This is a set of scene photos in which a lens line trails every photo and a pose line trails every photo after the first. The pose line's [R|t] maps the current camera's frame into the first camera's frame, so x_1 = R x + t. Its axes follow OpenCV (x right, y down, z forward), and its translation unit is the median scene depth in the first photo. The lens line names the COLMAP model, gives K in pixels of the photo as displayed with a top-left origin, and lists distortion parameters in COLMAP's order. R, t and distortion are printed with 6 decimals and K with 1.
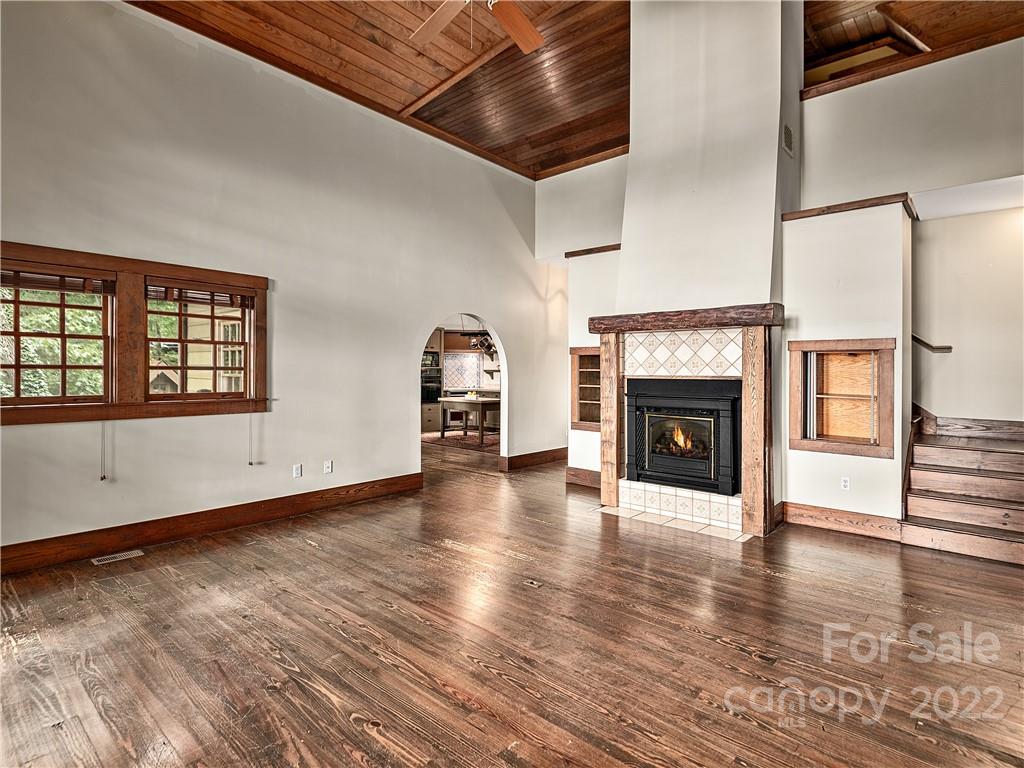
lens RADIAL K [[539.5, 0, 506.8], [0, 539.5, 375.4], [0, 0, 1]] dist [0.020489, -0.001835]
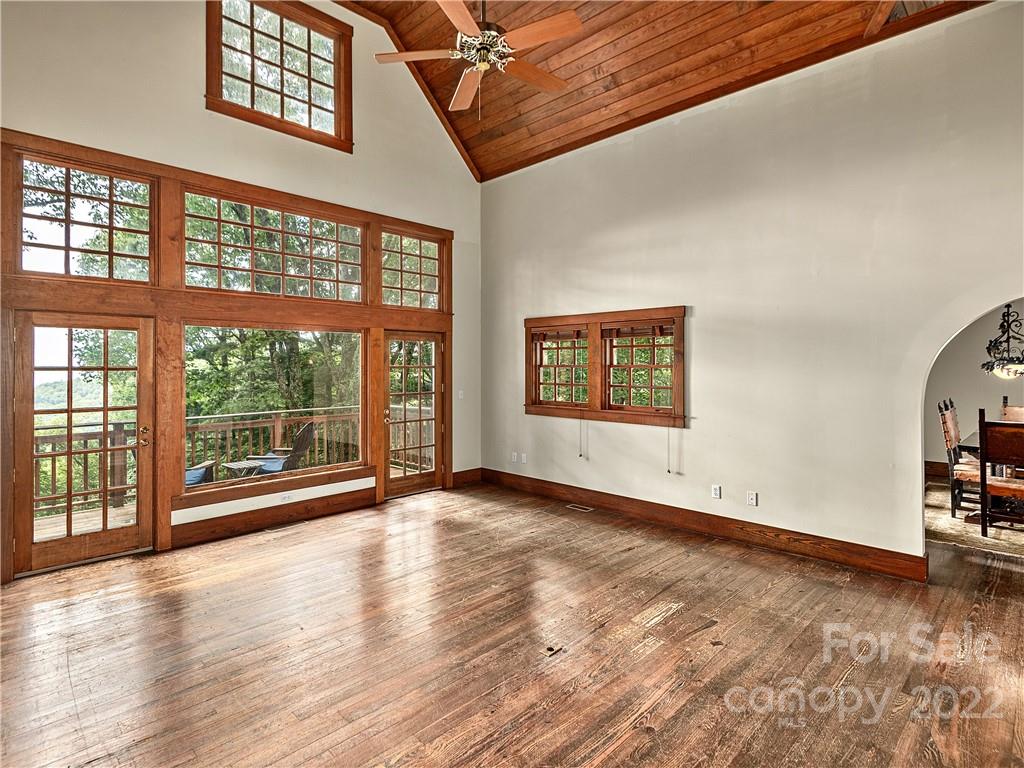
lens RADIAL K [[539.5, 0, 506.8], [0, 539.5, 375.4], [0, 0, 1]] dist [0.020489, -0.001835]
pose [[-0.054290, 0.017155, -0.998378, 0.491512], [-0.011482, 0.999776, 0.017803, -0.040879], [0.998459, 0.012430, -0.054081, 0.515970]]
